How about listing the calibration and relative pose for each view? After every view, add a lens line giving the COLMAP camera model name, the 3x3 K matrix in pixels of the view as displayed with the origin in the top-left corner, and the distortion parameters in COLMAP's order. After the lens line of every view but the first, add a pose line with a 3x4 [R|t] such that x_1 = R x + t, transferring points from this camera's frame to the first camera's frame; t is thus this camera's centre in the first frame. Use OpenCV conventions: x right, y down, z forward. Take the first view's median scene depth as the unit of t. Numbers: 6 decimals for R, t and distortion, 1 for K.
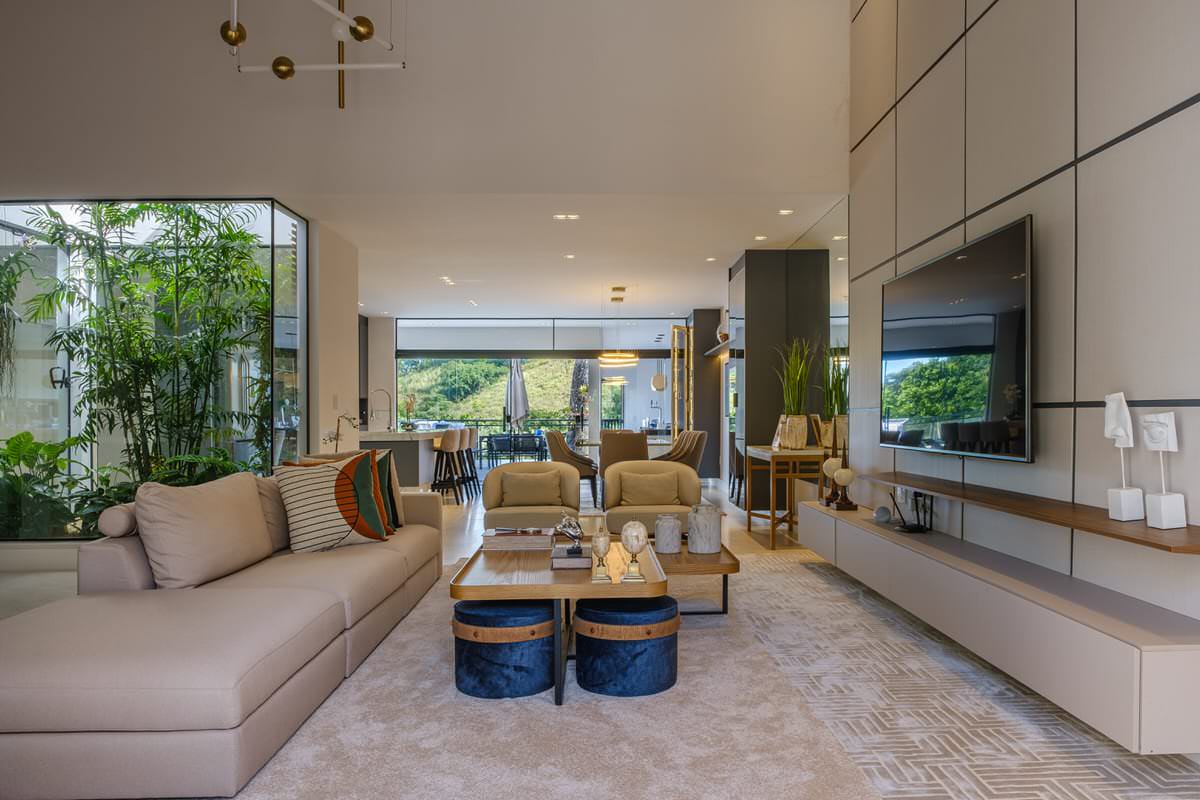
lens RADIAL K [[831.7, 0, 601.4], [0, 831.7, 404.4], [0, 0, 1]] dist [-0.001285, -0.000112]
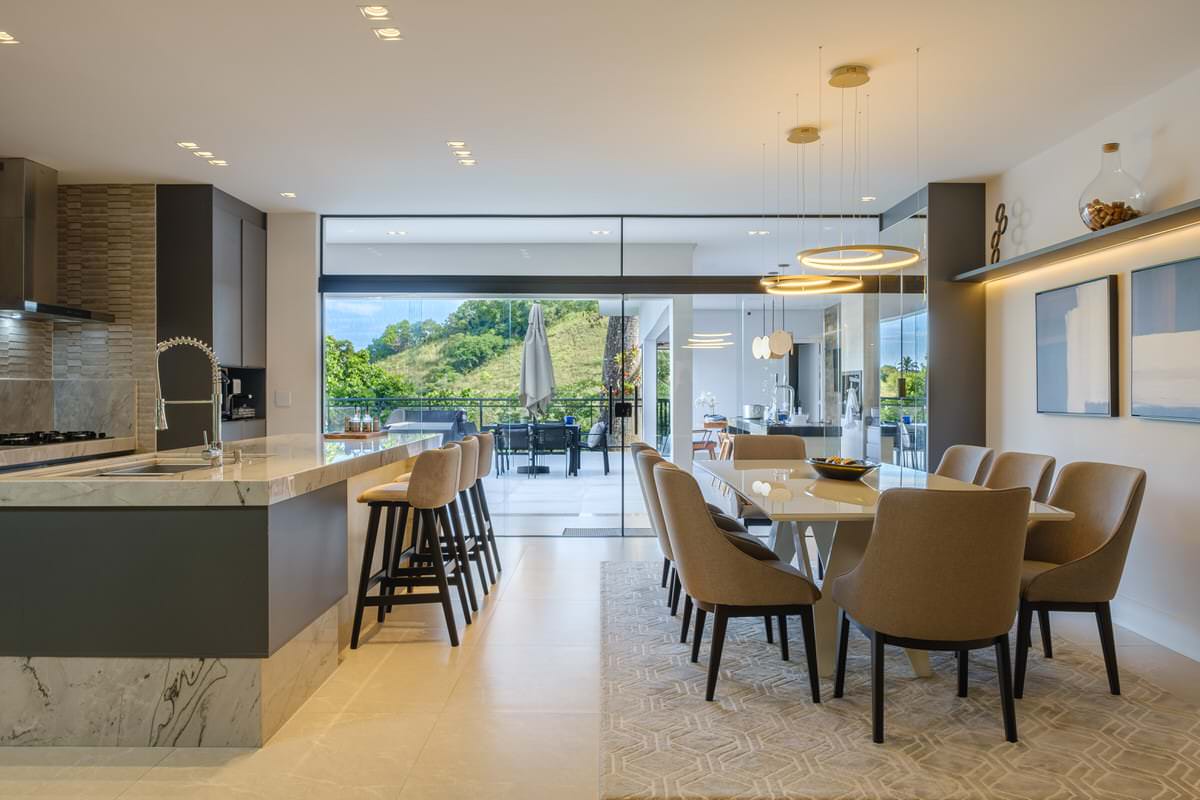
lens RADIAL K [[831.7, 0, 599.4], [0, 831.7, 394.6], [0, 0, 1]] dist [-0.001285, -0.000112]
pose [[0.999916, 0.004888, -0.011978, -0.051180], [-0.004635, 0.999767, 0.021093, -0.002037], [0.012078, -0.021036, 0.999706, 0.366245]]
